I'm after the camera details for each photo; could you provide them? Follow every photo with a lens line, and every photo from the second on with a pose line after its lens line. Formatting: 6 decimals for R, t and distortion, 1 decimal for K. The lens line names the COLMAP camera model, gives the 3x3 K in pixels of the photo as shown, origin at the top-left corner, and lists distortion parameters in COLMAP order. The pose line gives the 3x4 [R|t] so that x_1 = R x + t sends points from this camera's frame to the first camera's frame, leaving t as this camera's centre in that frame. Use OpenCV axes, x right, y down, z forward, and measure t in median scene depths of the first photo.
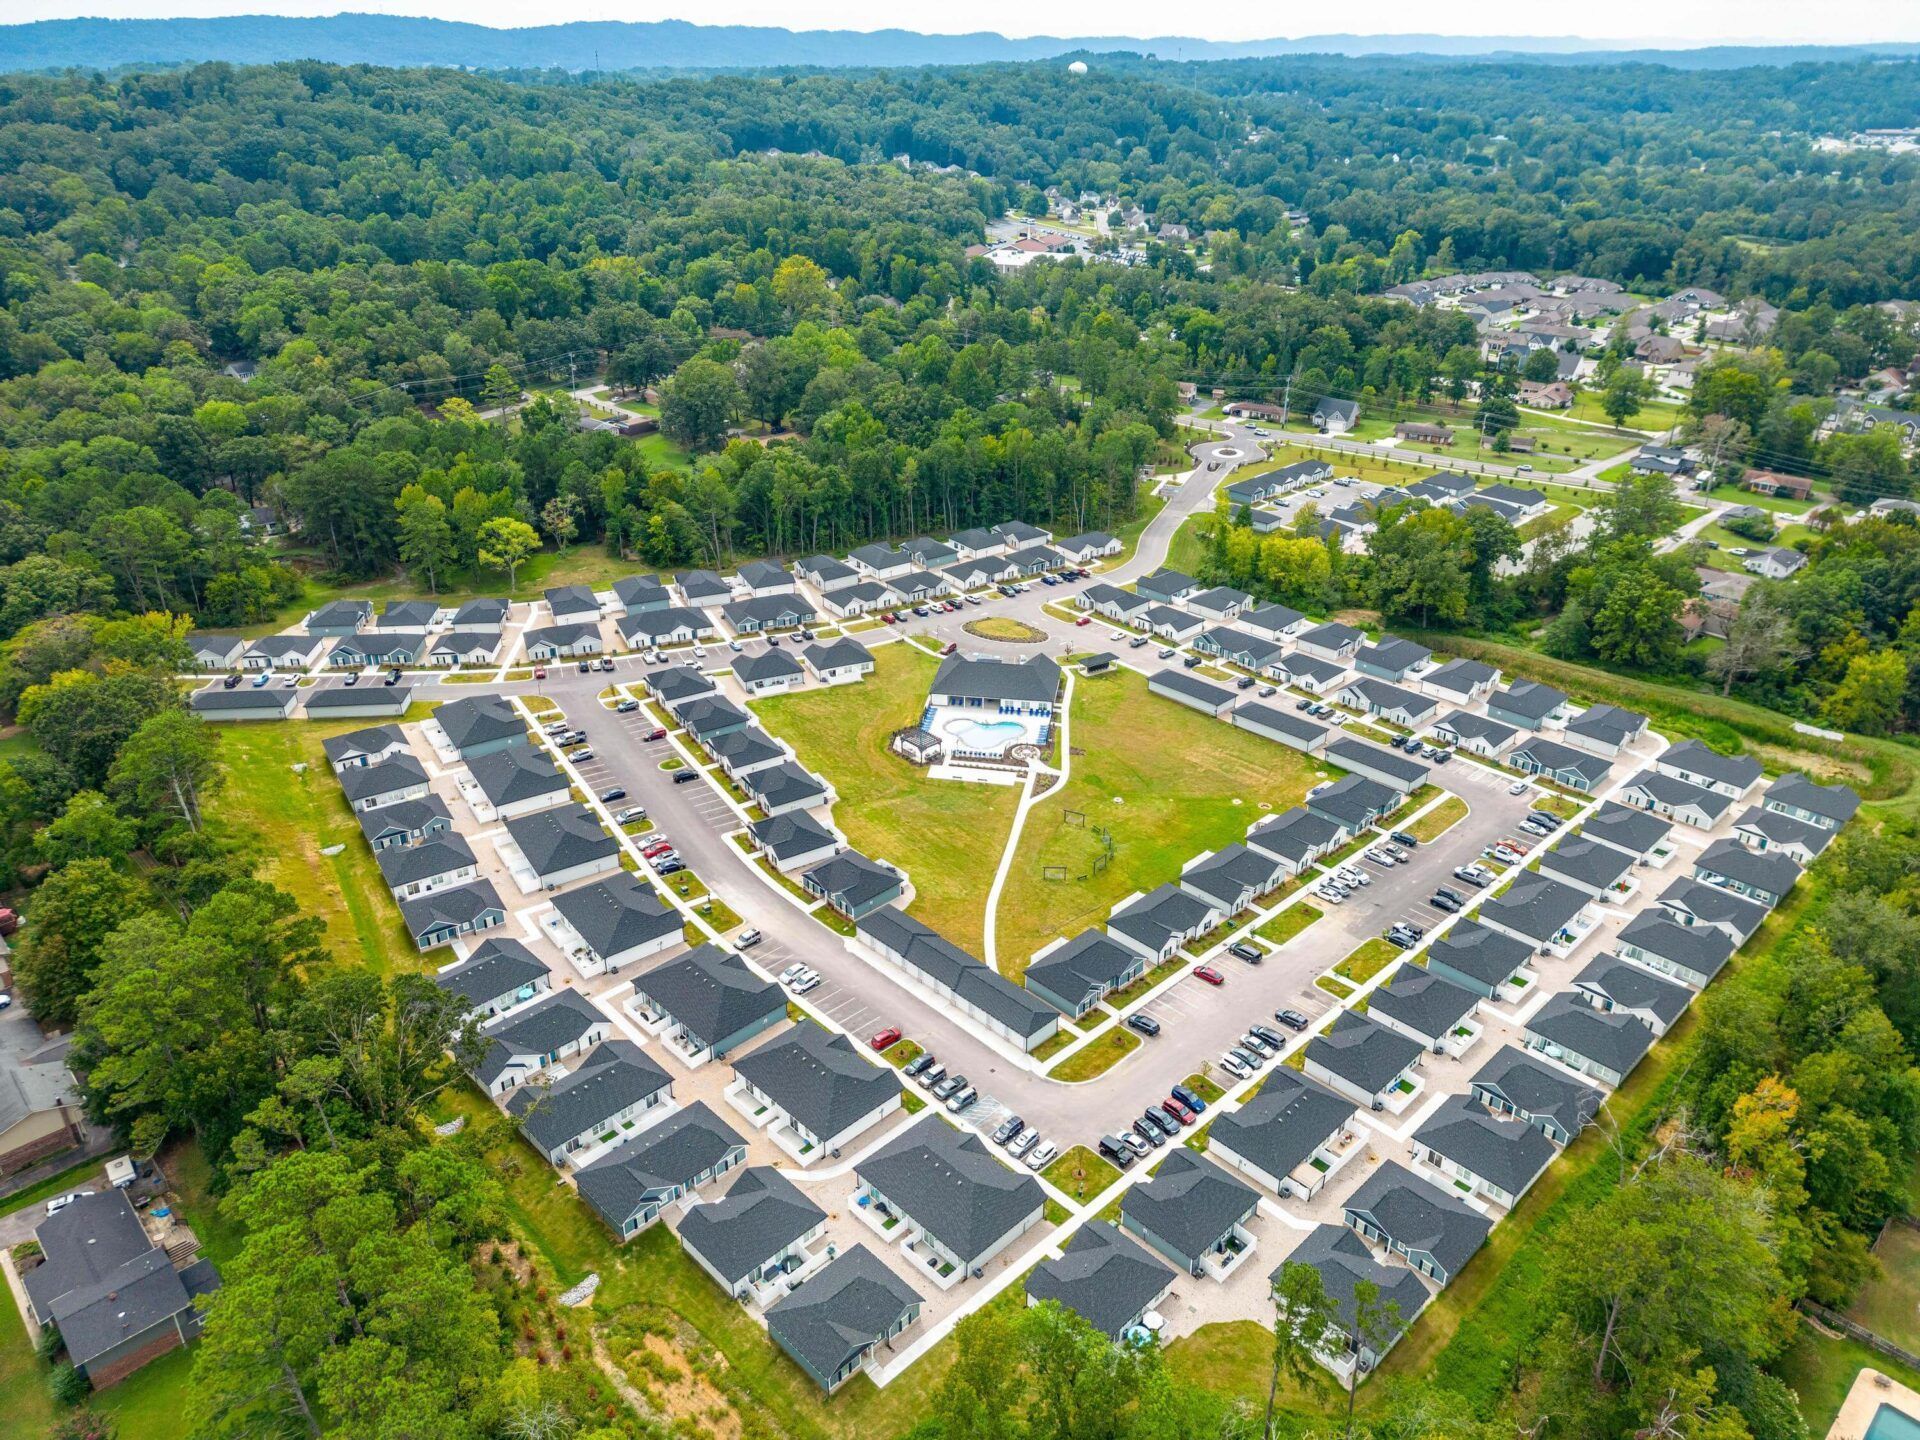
lens RADIAL K [[1325.2, 0, 949.7], [0, 1325.2, 722.2], [0, 0, 1]] dist [0.062298, -0.051850]
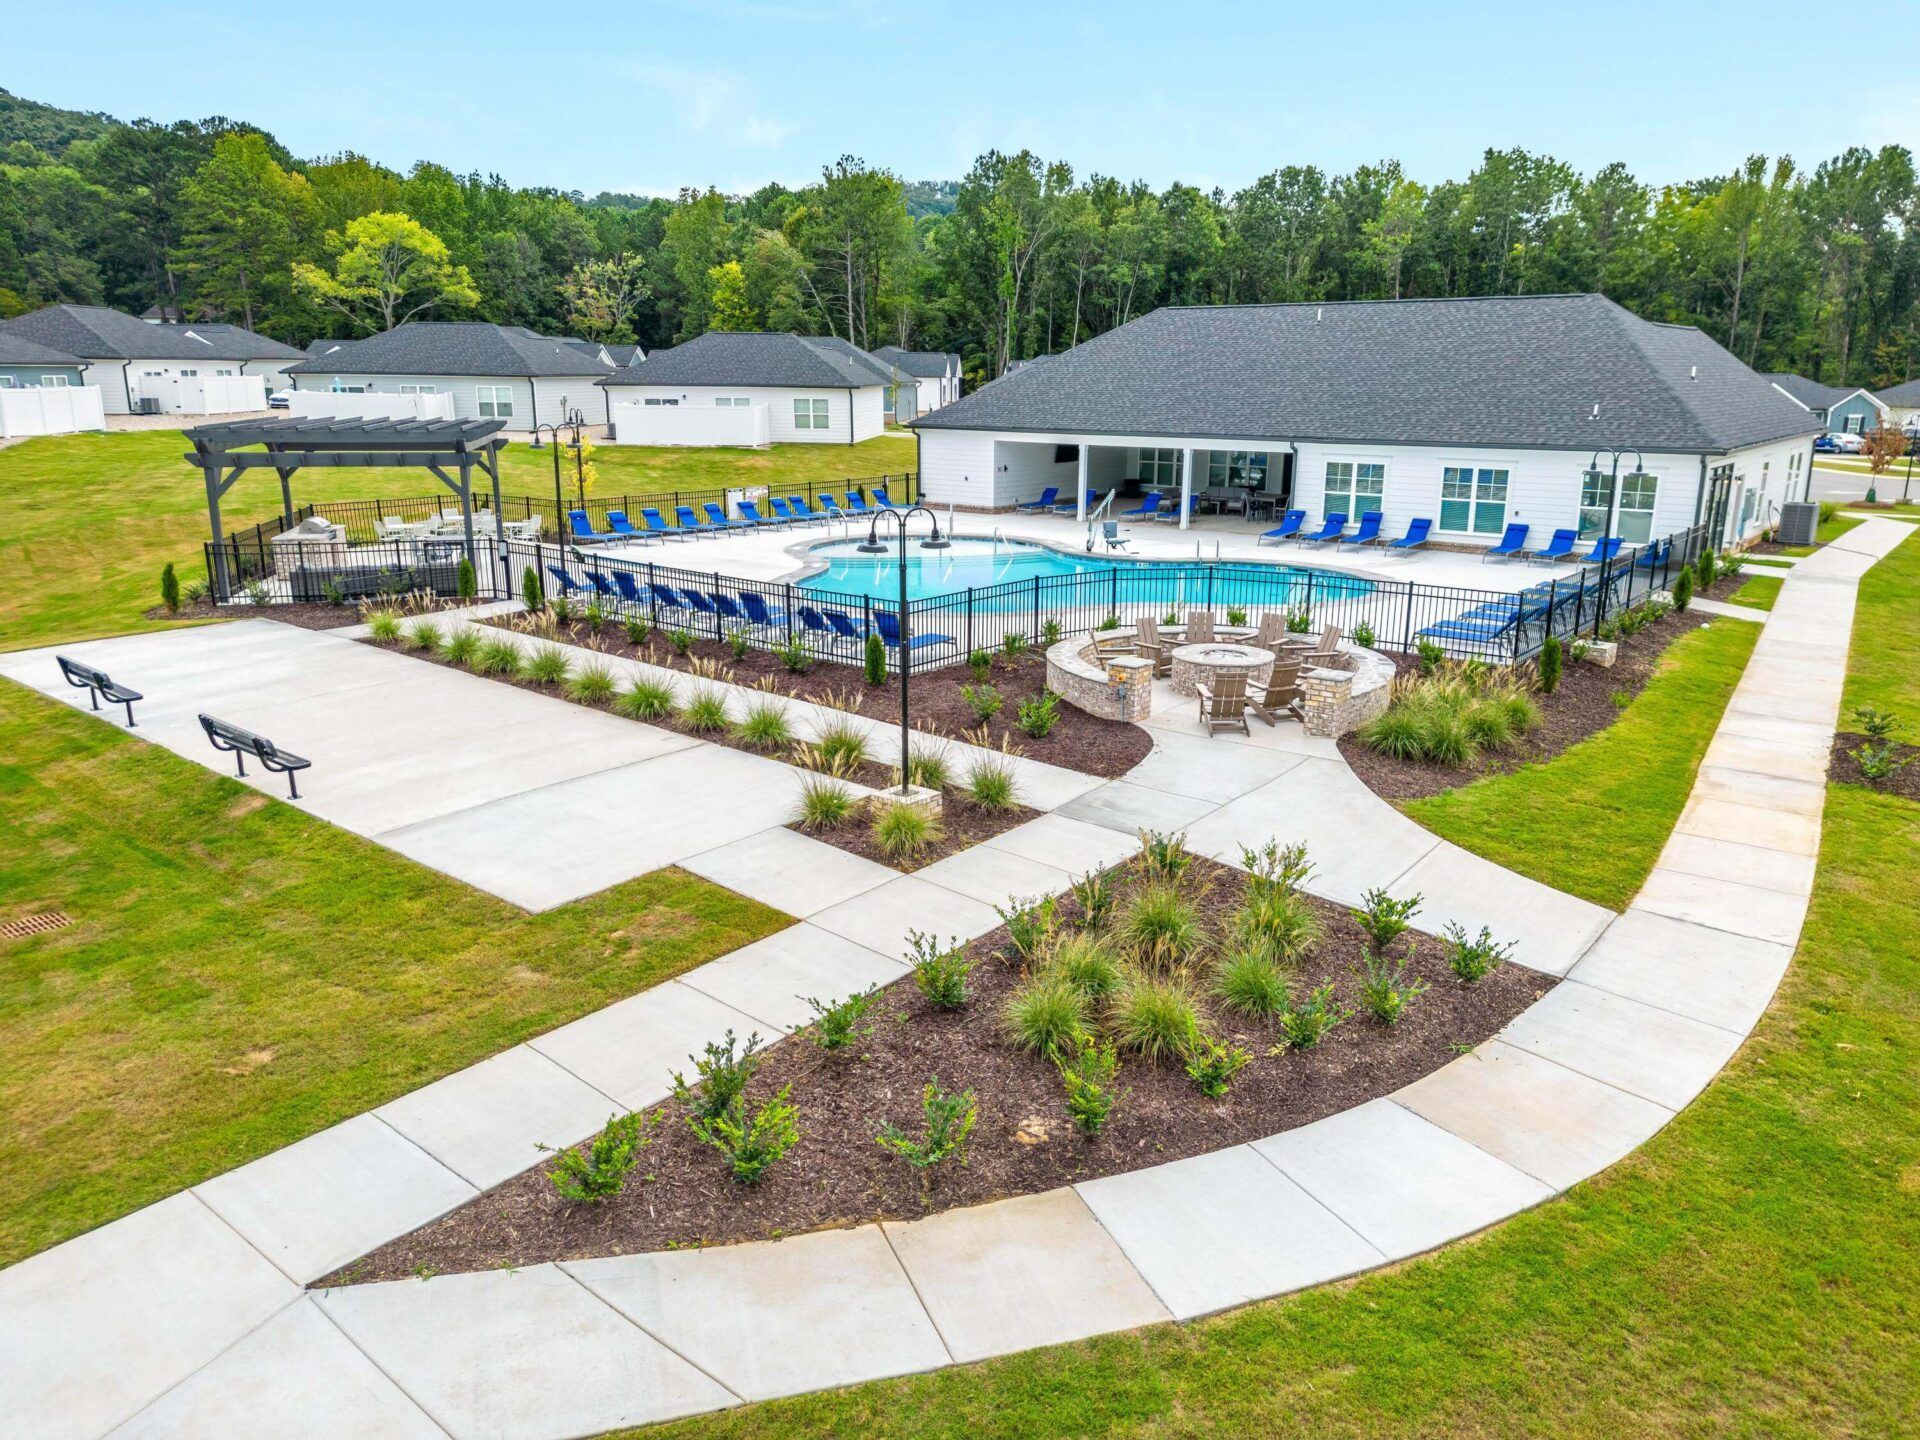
lens RADIAL K [[1325.2, 0, 949.7], [0, 1325.2, 722.2], [0, 0, 1]] dist [0.062298, -0.051850]
pose [[0.869169, 0.119883, -0.479764, 0.073385], [-0.220654, 0.962255, -0.159303, 0.038629], [0.442557, 0.244323, 0.862815, 0.809996]]
